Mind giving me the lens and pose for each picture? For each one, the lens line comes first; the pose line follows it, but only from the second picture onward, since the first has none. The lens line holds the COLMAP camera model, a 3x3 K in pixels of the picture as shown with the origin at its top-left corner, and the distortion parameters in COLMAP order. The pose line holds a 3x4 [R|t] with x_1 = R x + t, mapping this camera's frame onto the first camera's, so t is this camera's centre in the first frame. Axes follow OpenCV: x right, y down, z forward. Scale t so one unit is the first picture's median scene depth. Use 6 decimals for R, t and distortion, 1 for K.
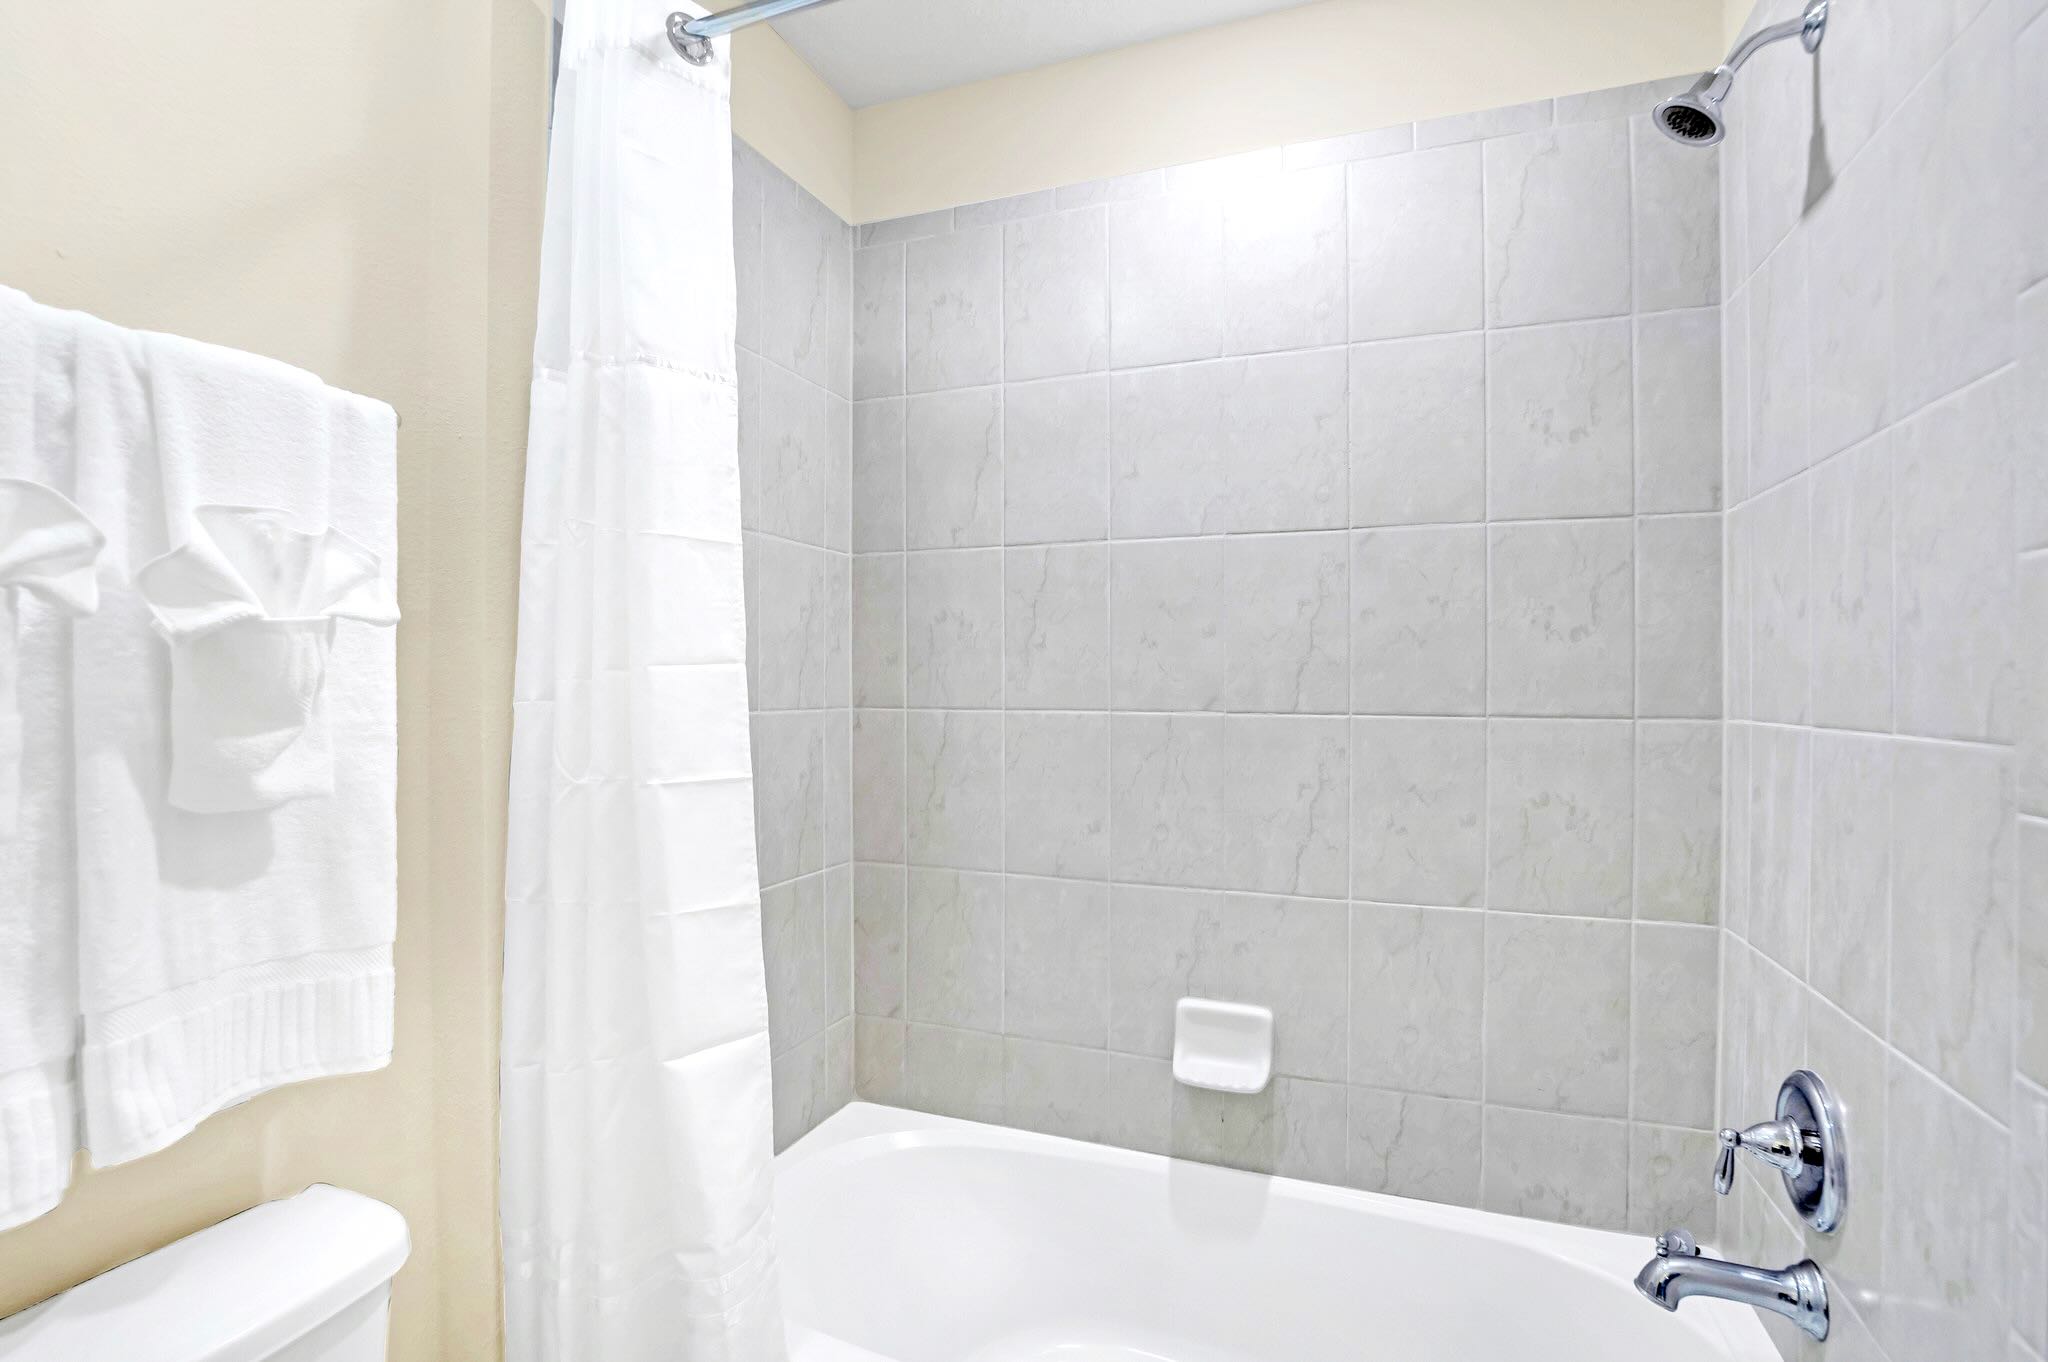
lens RADIAL K [[970.0, 0, 1024.0], [0, 970.0, 681.0], [0, 0, 1]] dist [0.000539, 0.000024]
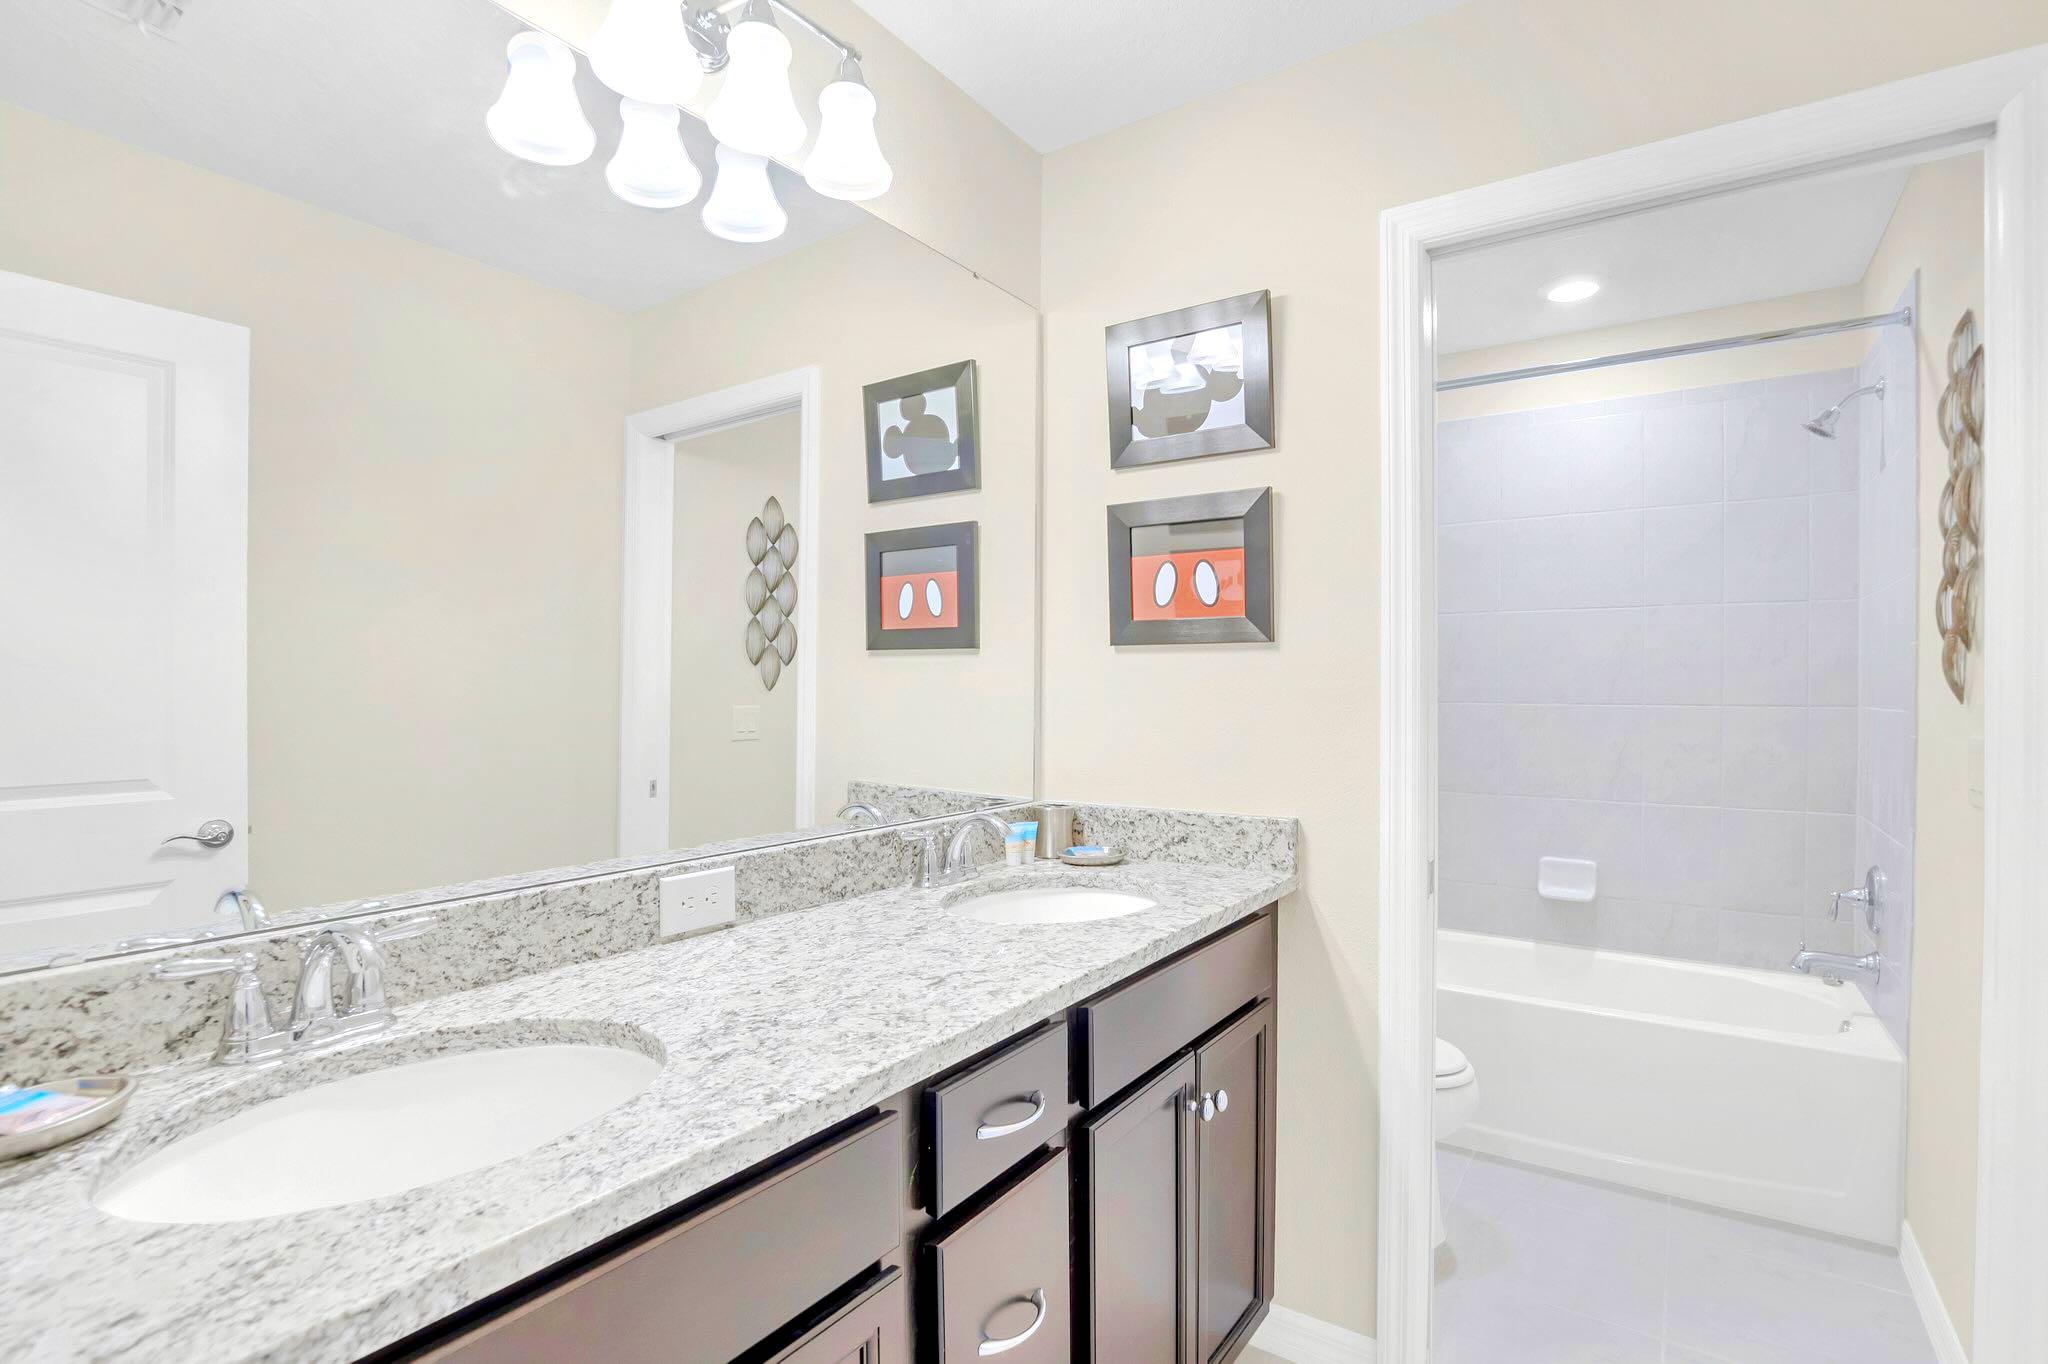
lens RADIAL K [[1001.2, 0, 1024.0], [0, 1001.2, 682.0], [0, 0, 1]] dist [-0.002145, -0.000634]
pose [[0.975561, -0.003430, -0.219704, -0.430281], [0.007237, 0.999837, 0.016526, -0.051840], [0.219612, -0.017712, 0.975427, -1.214270]]
